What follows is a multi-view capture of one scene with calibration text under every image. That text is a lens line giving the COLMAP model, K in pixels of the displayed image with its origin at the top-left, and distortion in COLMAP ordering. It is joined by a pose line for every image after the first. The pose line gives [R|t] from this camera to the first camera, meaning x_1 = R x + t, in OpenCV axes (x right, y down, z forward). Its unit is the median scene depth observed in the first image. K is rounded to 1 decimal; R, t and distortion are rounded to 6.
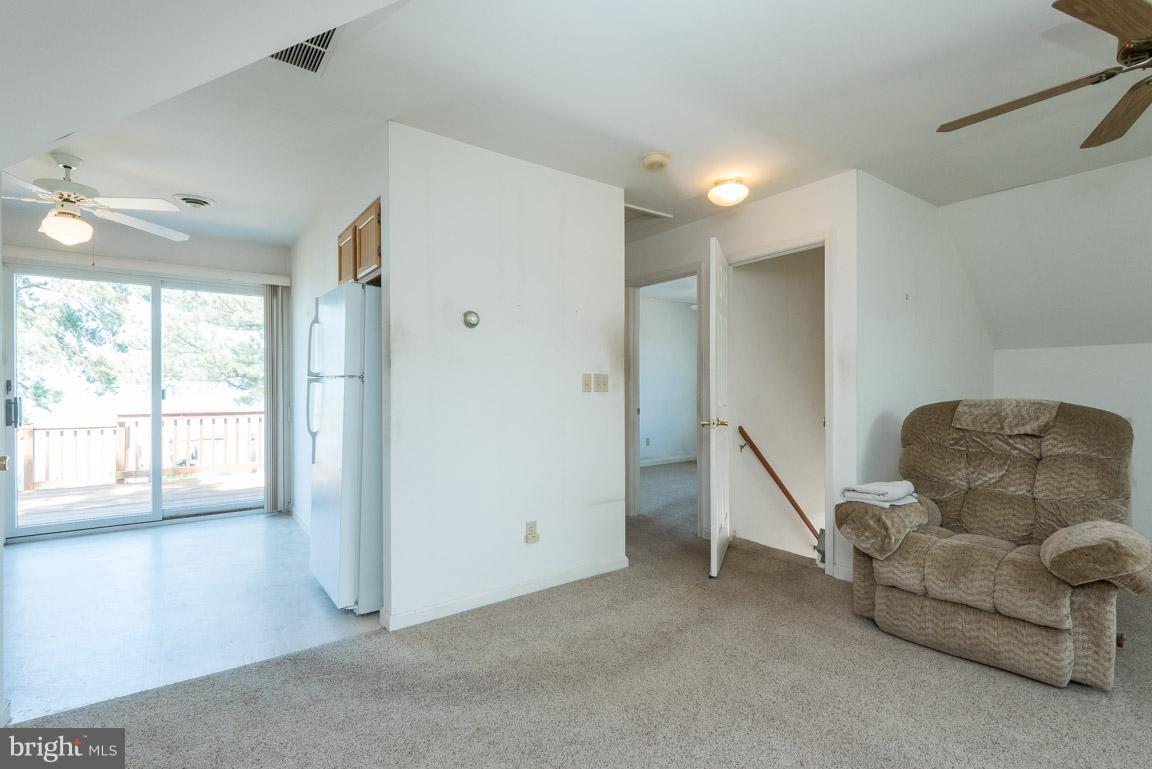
lens RADIAL K [[526.2, 0, 570.9], [0, 526.2, 387.5], [0, 0, 1]] dist [-0.002521, -0.001049]
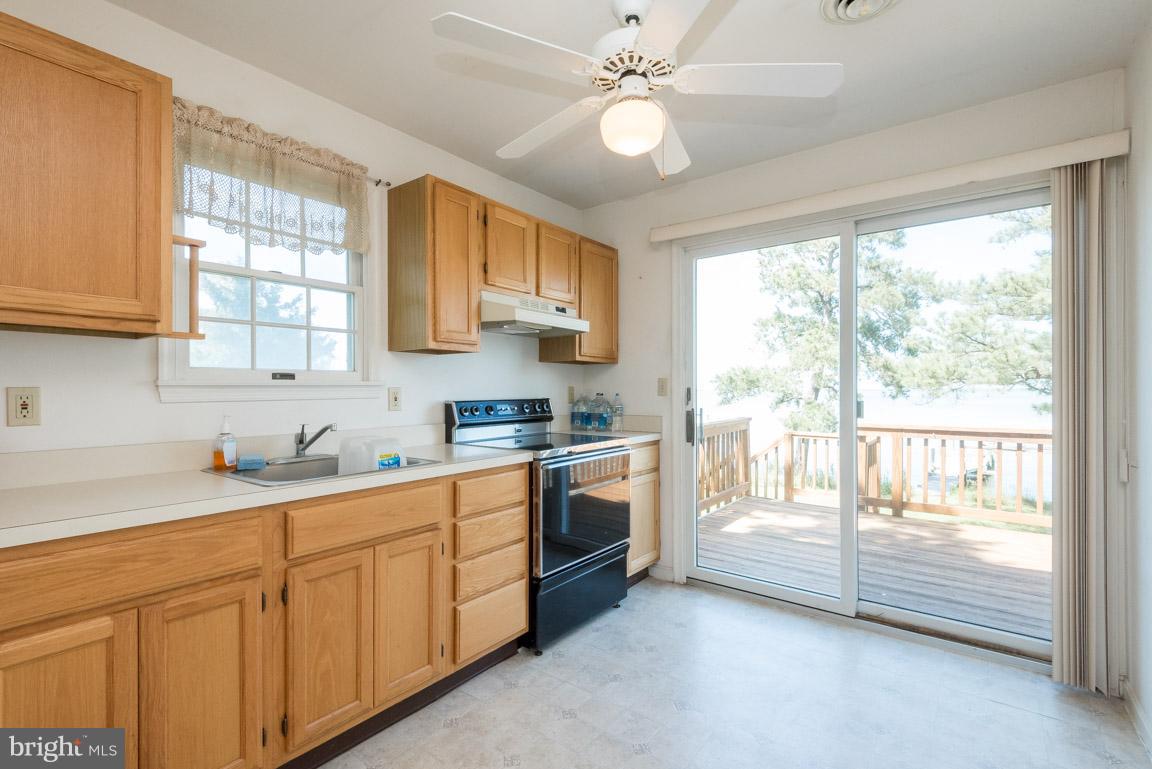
lens RADIAL K [[526.2, 0, 570.9], [0, 526.2, 387.5], [0, 0, 1]] dist [-0.002521, -0.001049]
pose [[0.265054, -0.005662, -0.964217, -0.067944], [0.000223, 0.999983, -0.005811, -0.001765], [0.964234, 0.001325, 0.265051, 0.125586]]
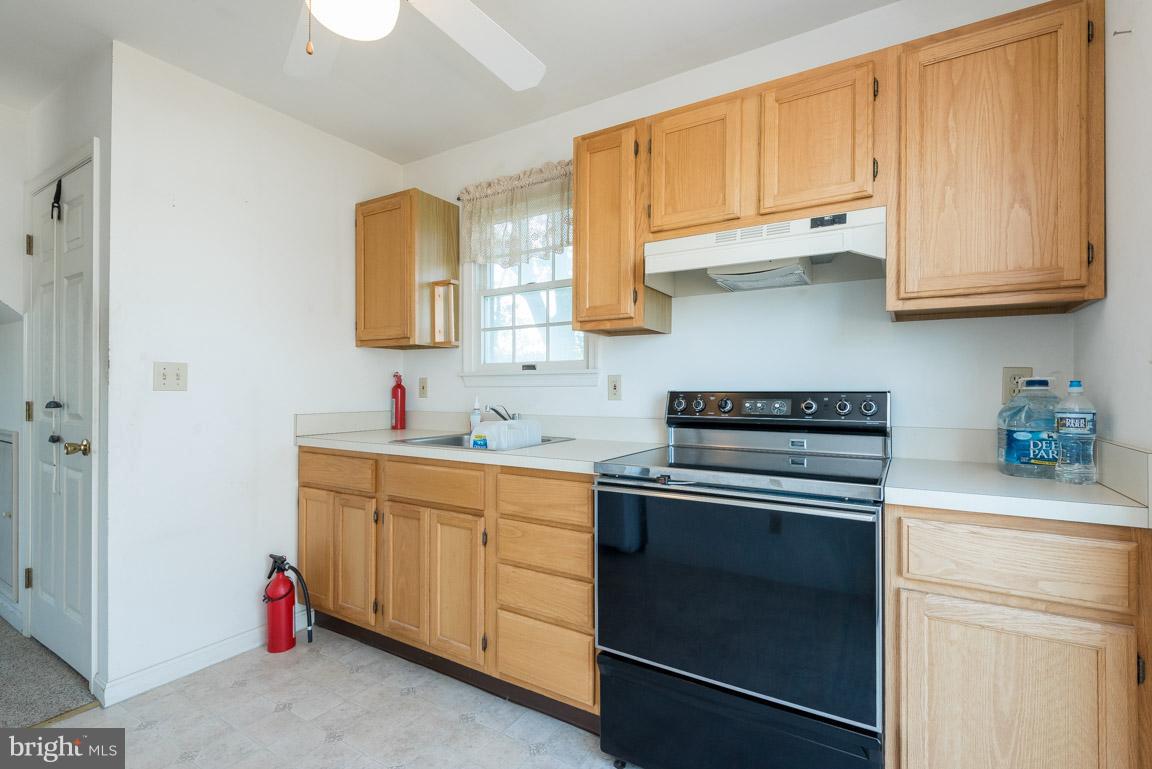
lens RADIAL K [[526.2, 0, 570.9], [0, 526.2, 387.5], [0, 0, 1]] dist [-0.002521, -0.001049]
pose [[-0.933513, -0.005497, -0.358501, -0.158021], [-0.004952, 0.999985, -0.002437, 0.000826], [0.358509, -0.000499, -0.933526, 0.232907]]
